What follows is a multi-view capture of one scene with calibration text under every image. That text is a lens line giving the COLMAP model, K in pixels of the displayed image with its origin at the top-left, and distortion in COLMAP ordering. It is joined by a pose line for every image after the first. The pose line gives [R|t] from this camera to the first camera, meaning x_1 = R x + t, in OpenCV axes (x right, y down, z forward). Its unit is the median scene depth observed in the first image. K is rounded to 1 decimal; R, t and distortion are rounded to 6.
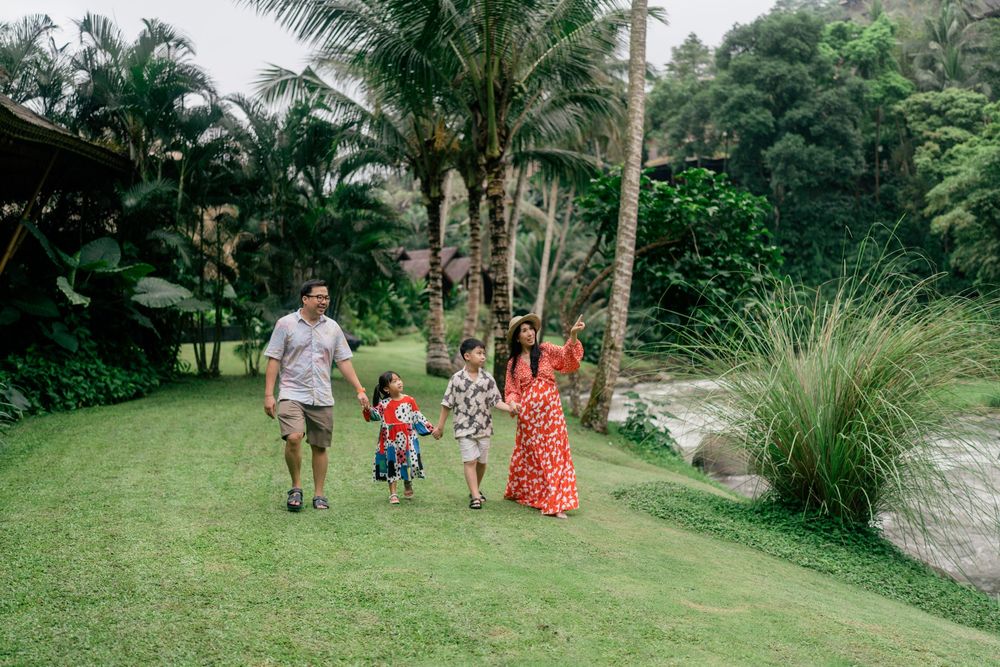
lens RADIAL K [[954.2, 0, 488.9], [0, 954.2, 321.0], [0, 0, 1]] dist [0.002774, 0.007204]
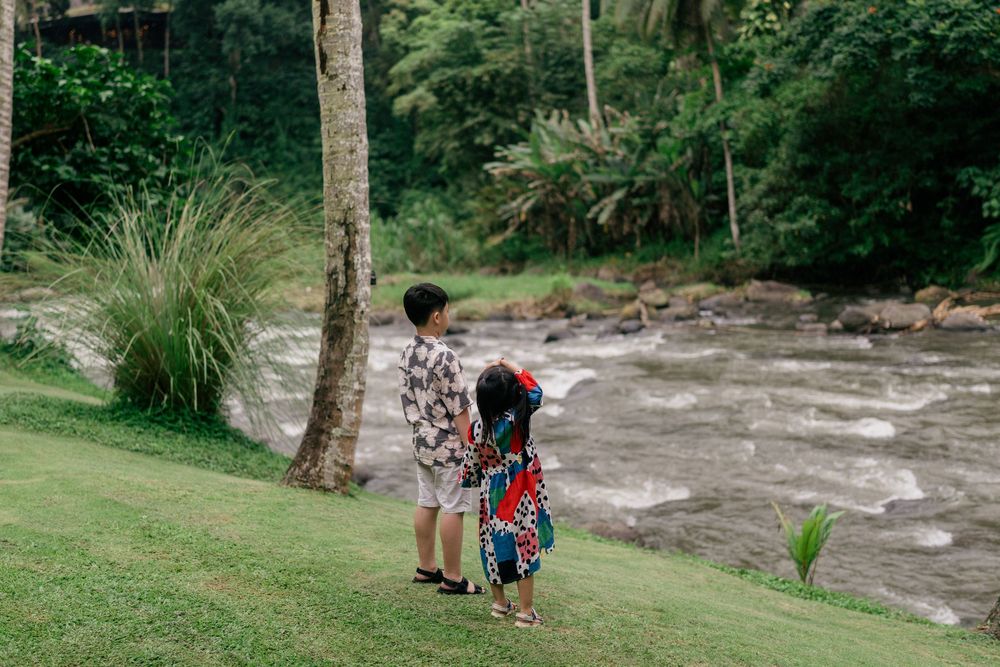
lens RADIAL K [[1183.8, 0, 475.7], [0, 1183.8, 324.9], [0, 0, 1]] dist [-0.001281, 0.016868]
pose [[0.887138, -0.054771, 0.458243, 0.022879], [0.011365, 0.995224, 0.096951, -0.006301], [-0.461365, -0.080801, 0.883523, -0.142672]]
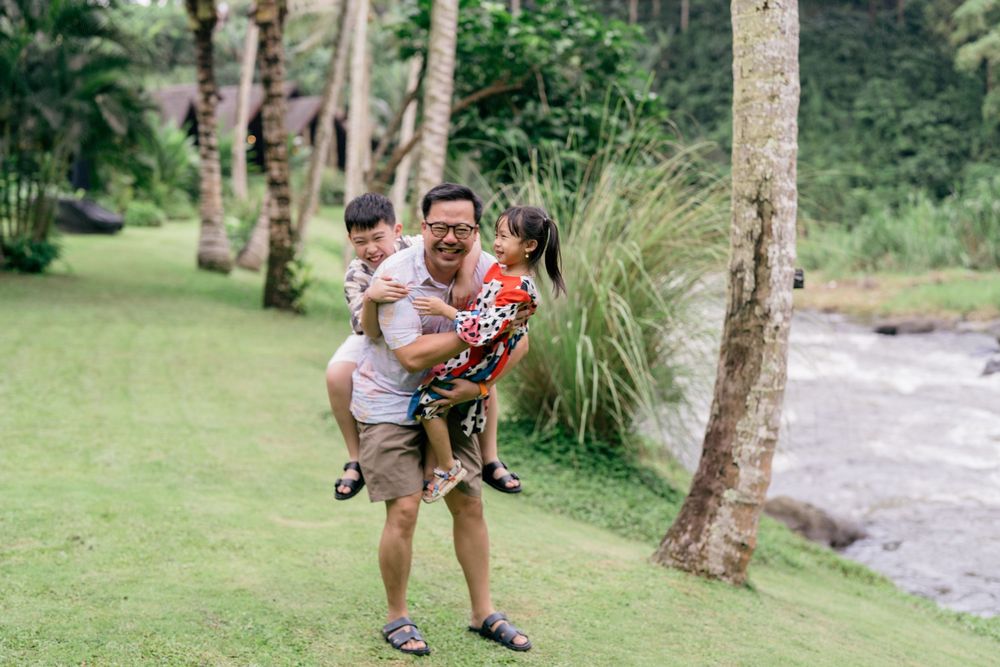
lens RADIAL K [[1394.2, 0, 495.1], [0, 1394.2, 326.9], [0, 0, 1]] dist [-0.012247, 0.084689]
pose [[0.996119, -0.007490, 0.087693, 0.082372], [-0.001149, 0.995180, 0.098059, -0.004440], [-0.088005, -0.097779, 0.991309, -0.086647]]
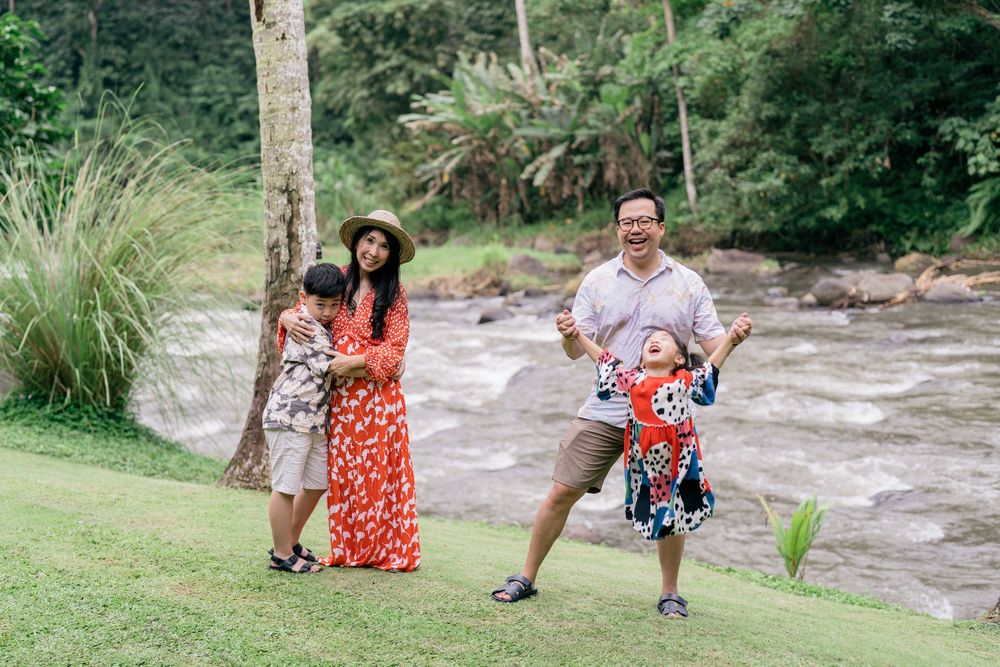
lens RADIAL K [[1394.2, 0, 495.1], [0, 1394.2, 326.9], [0, 0, 1]] dist [-0.012247, 0.084689]
pose [[0.847426, -0.076254, 0.525409, -0.003144], [0.018853, 0.993330, 0.113757, -0.007980], [-0.530578, -0.086495, 0.843211, -0.156333]]
